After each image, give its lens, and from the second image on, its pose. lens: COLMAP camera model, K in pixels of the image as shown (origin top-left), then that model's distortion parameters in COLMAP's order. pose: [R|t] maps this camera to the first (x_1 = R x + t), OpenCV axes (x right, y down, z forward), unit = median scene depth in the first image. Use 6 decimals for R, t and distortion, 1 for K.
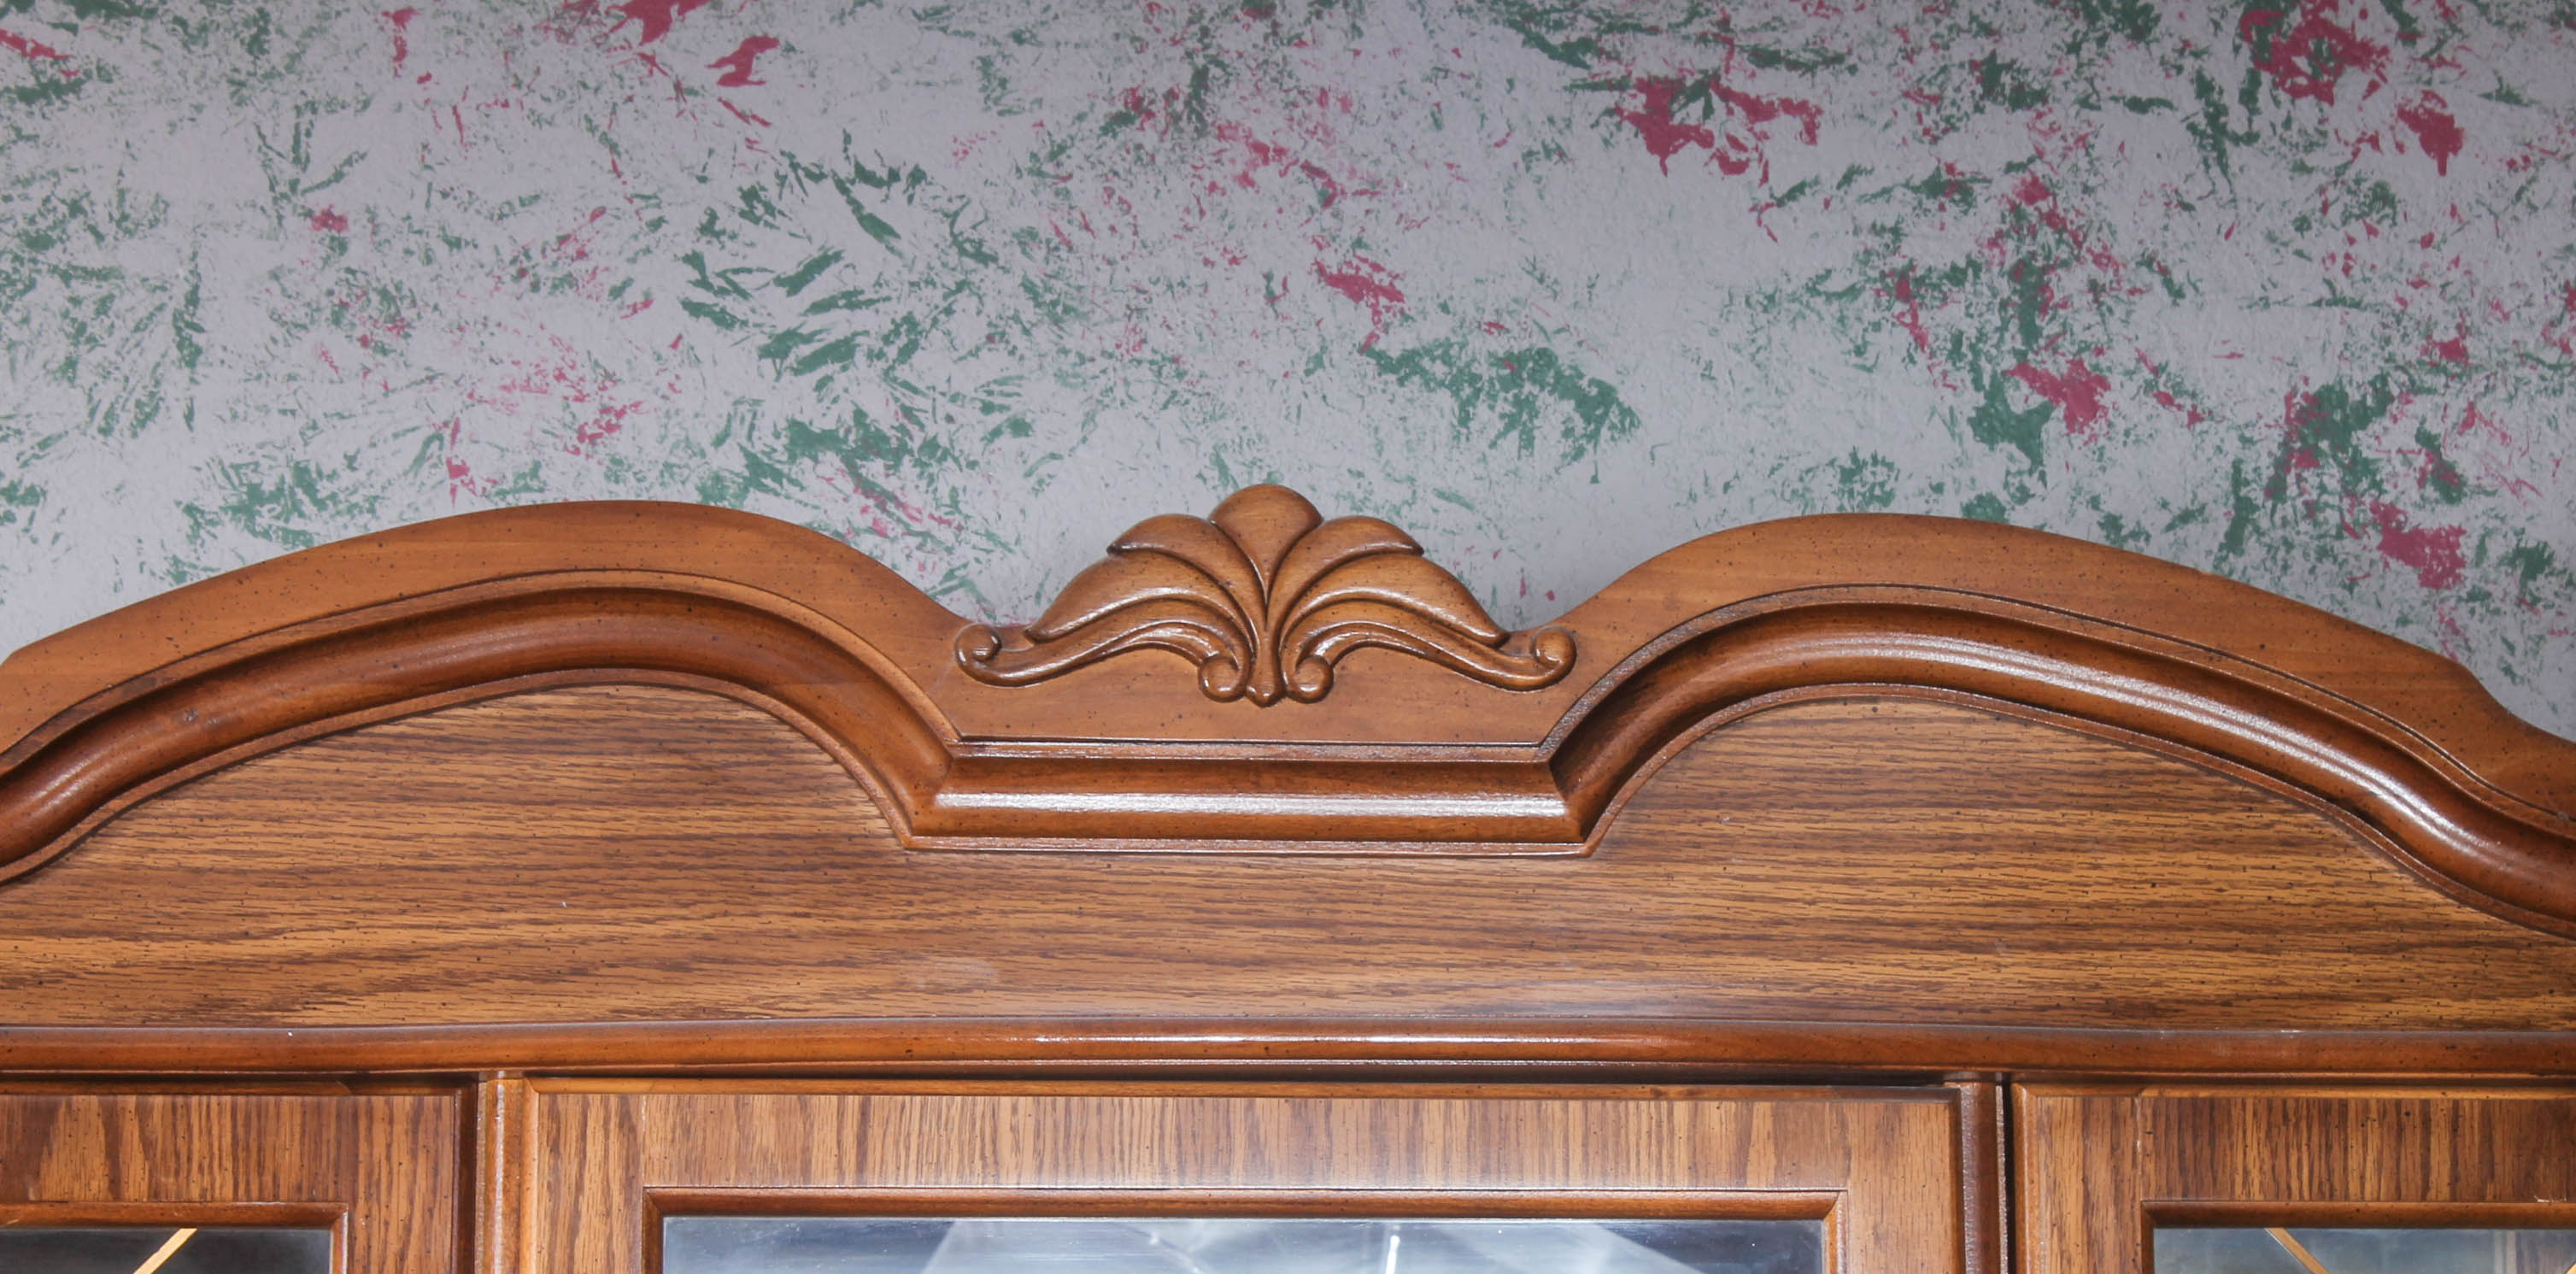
lens RADIAL K [[6630.2, 0, 1288.0], [0, 6630.2, 637.0], [0, 0, 1]] dist [0.063857, -0.279831]
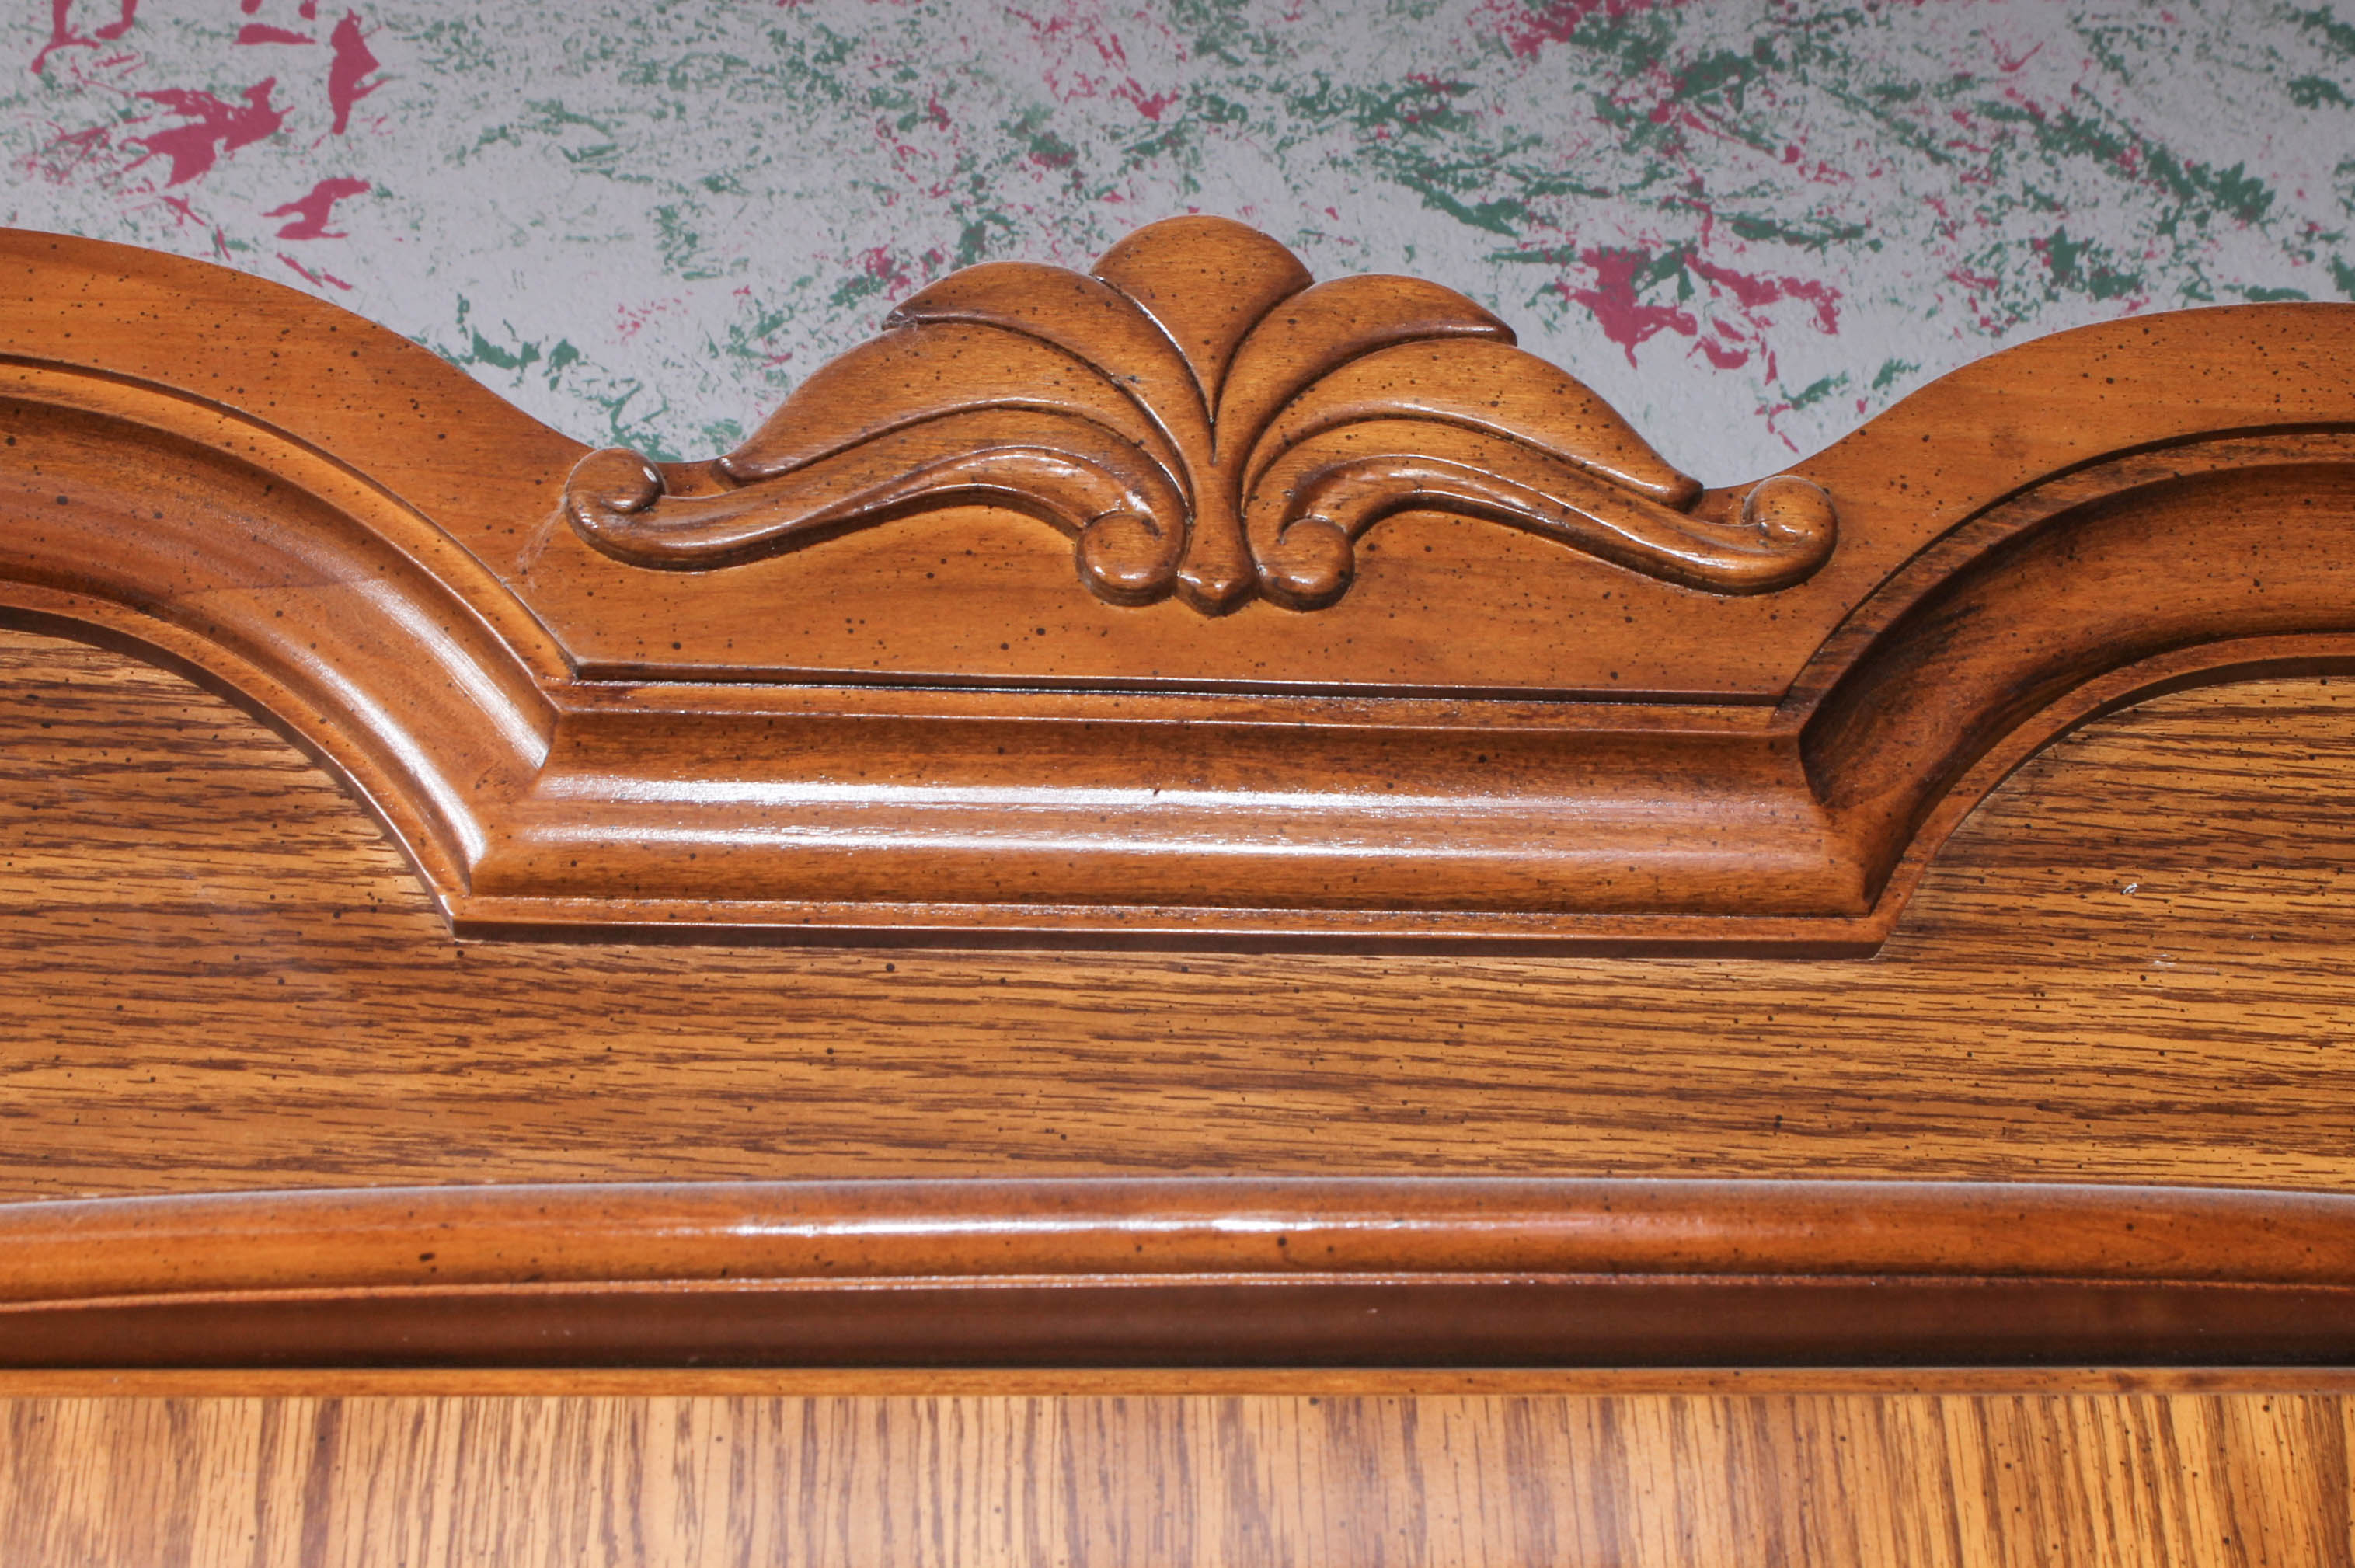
lens RADIAL K [[3899.0, 0, 1177.5], [0, 3899.0, 784.0], [0, 0, 1]] dist [-0.016495, 0.059456]
pose [[0.997118, -0.006847, 0.075561, -0.027257], [0.026550, 0.964441, -0.262961, 0.094852], [-0.071074, 0.264210, 0.961843, 0.720751]]
